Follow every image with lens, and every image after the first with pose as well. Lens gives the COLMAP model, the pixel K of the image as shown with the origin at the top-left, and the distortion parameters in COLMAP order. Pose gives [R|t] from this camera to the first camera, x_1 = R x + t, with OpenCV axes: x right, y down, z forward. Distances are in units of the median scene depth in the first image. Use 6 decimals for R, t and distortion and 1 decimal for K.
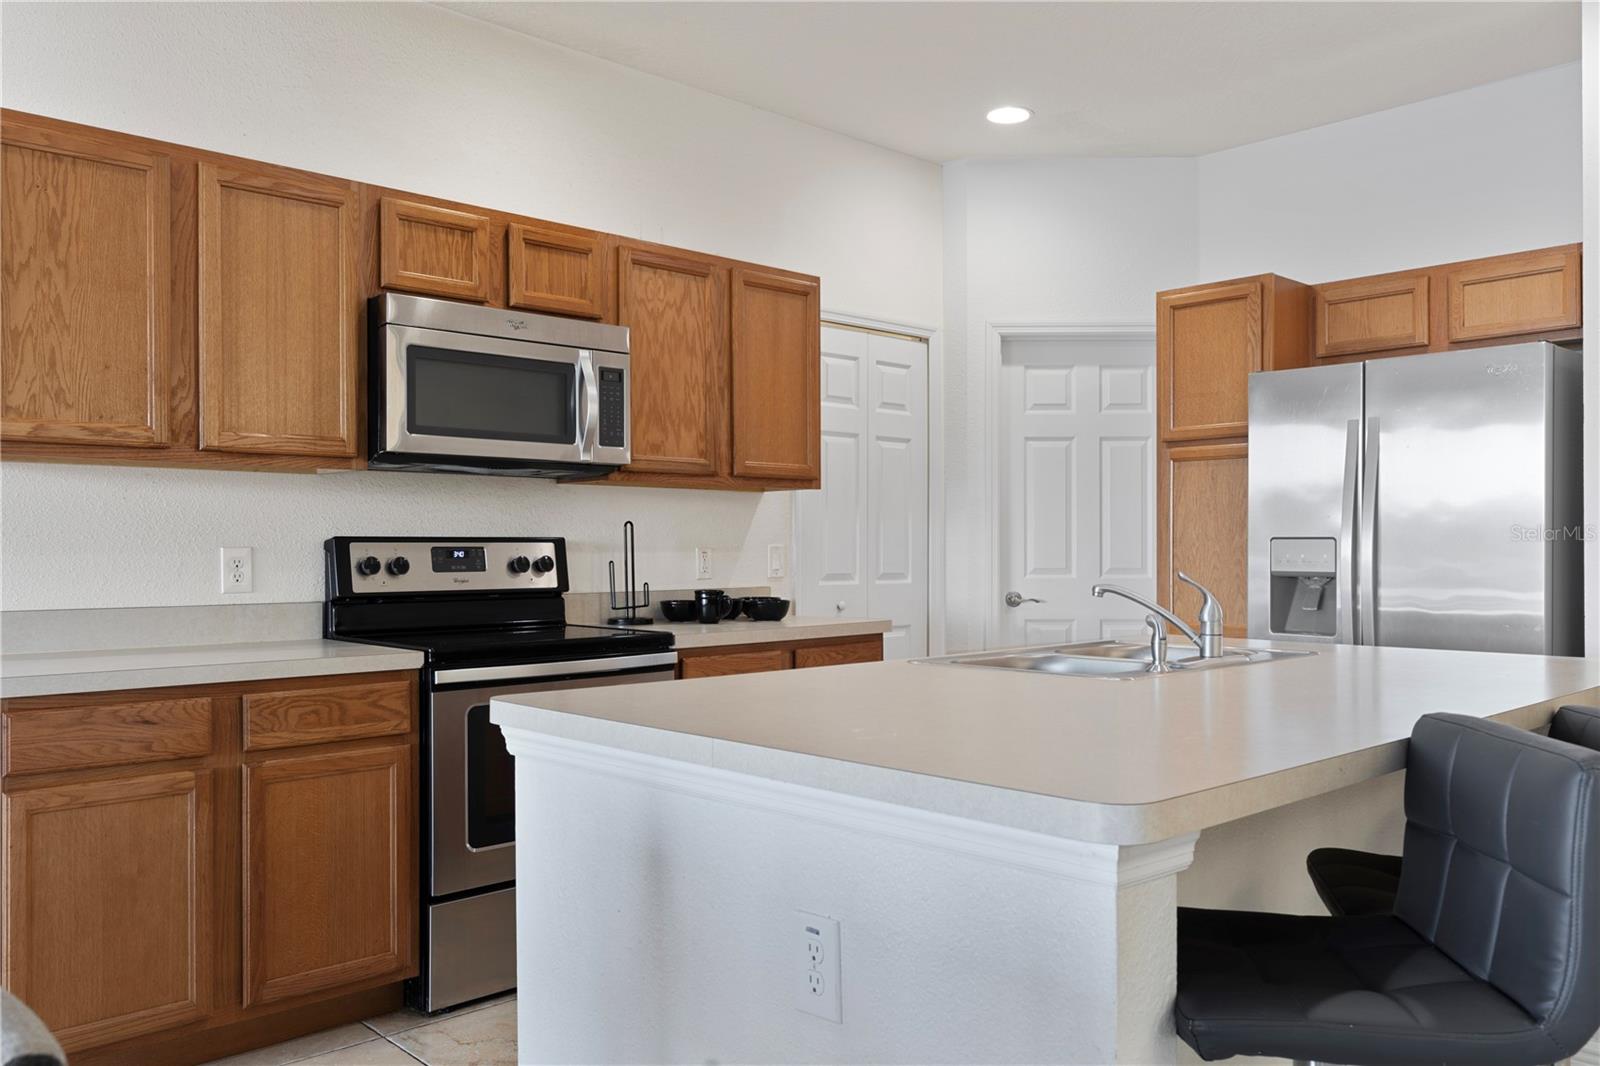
lens RADIAL K [[1242.5, 0, 801.2], [0, 1242.5, 554.9], [0, 0, 1]] dist [0.003811, 0.002215]
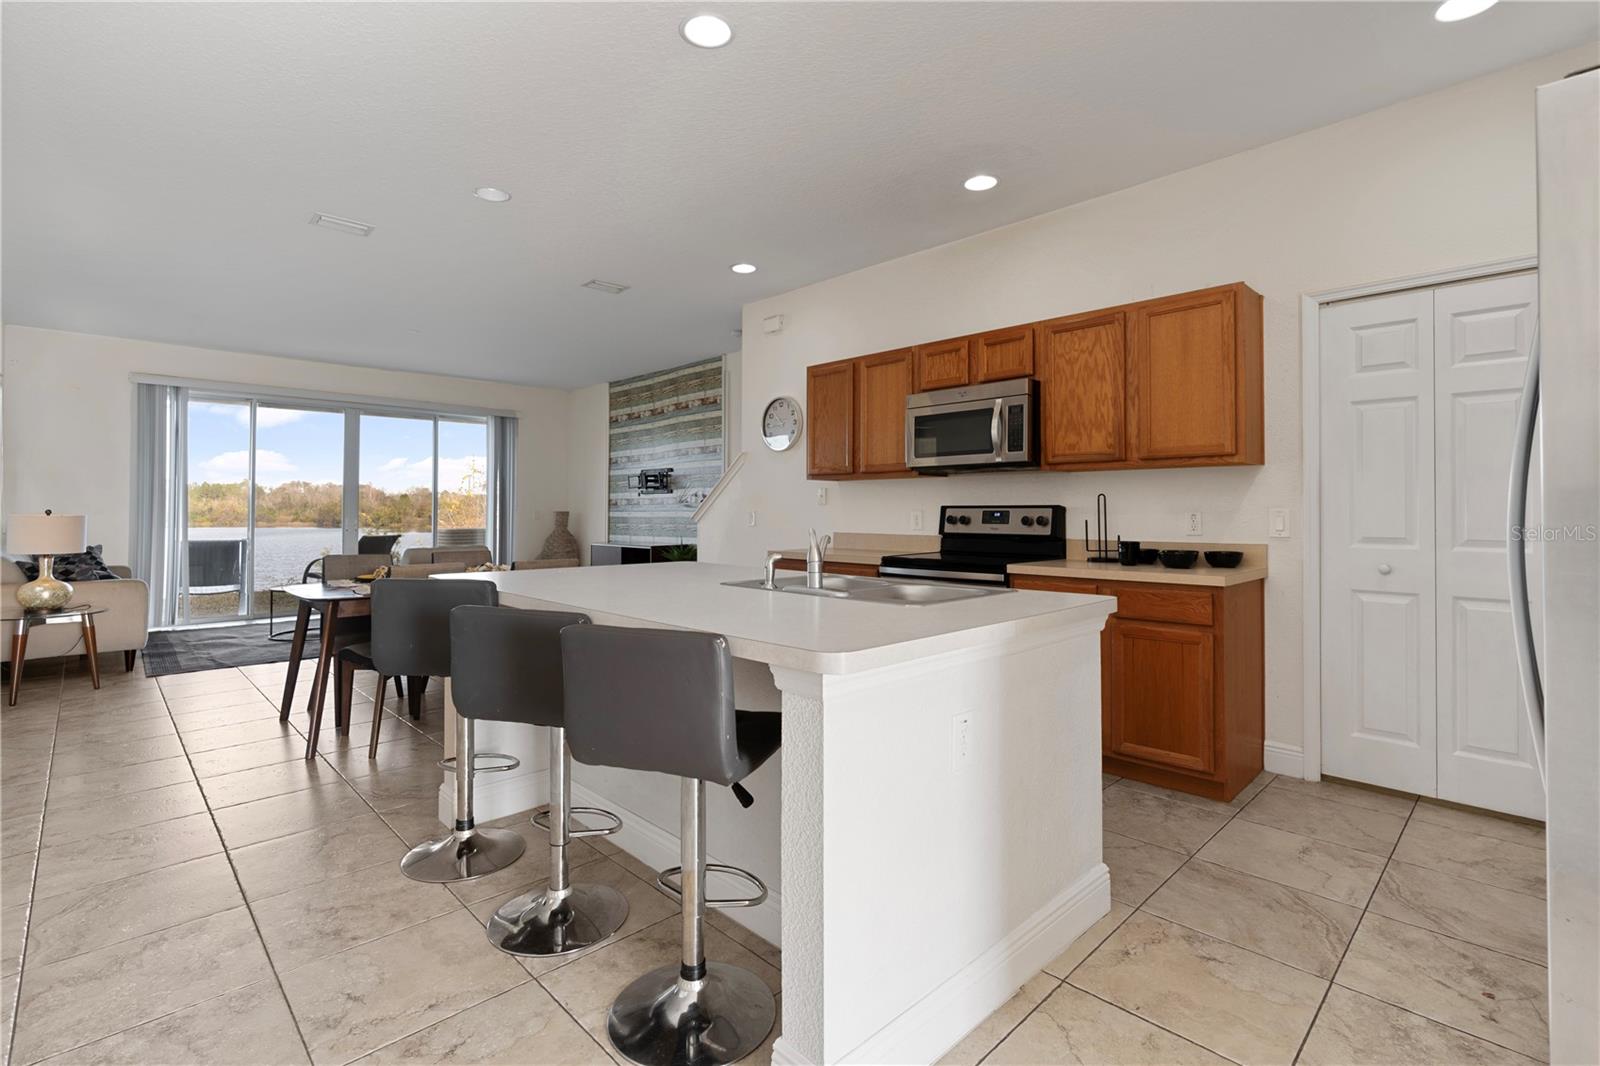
lens RADIAL K [[740.7, 0, 807.3], [0, 740.7, 513.0], [0, 0, 1]] dist [0.001465, 0.000350]
pose [[0.031772, 0.005004, -0.999483, 0.792346], [-0.006578, 0.999967, 0.004797, -0.005984], [0.999474, 0.006423, 0.031803, 0.641813]]
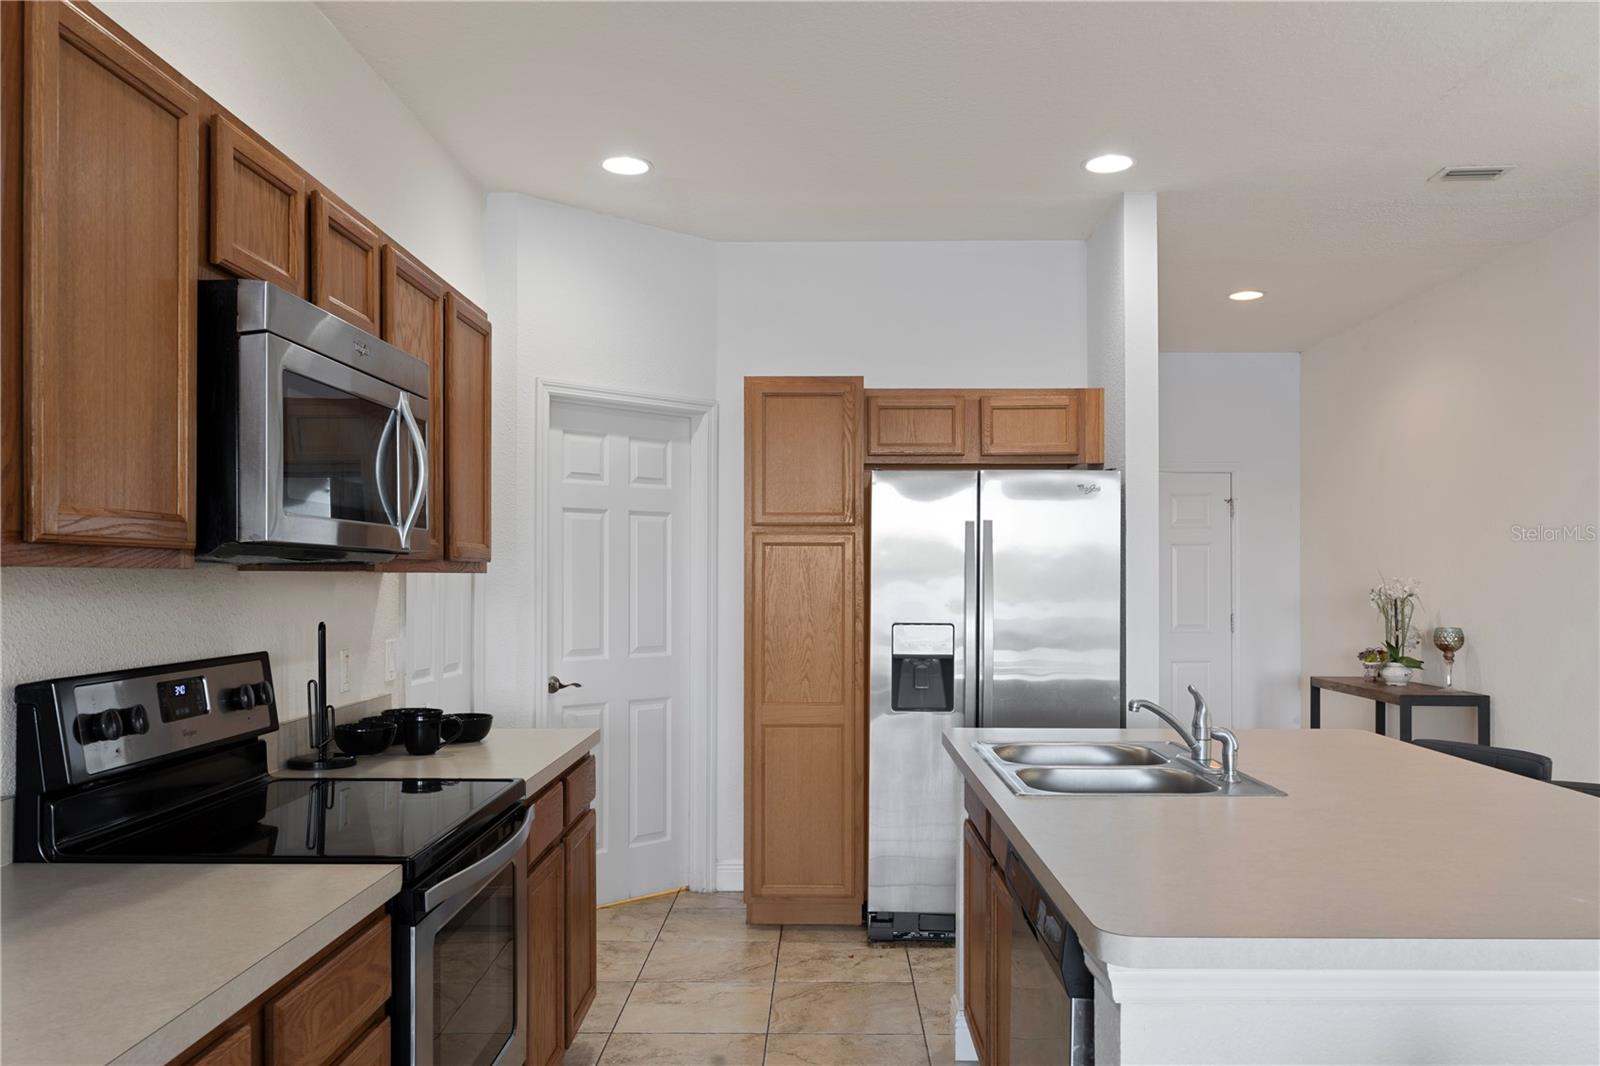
lens RADIAL K [[1242.5, 0, 801.2], [0, 1242.5, 554.9], [0, 0, 1]] dist [0.003811, 0.002215]
pose [[0.692922, 0.015447, 0.720847, -0.485479], [0.001963, 0.999726, -0.023310, -0.050842], [-0.721010, 0.017567, 0.692702, 0.319581]]
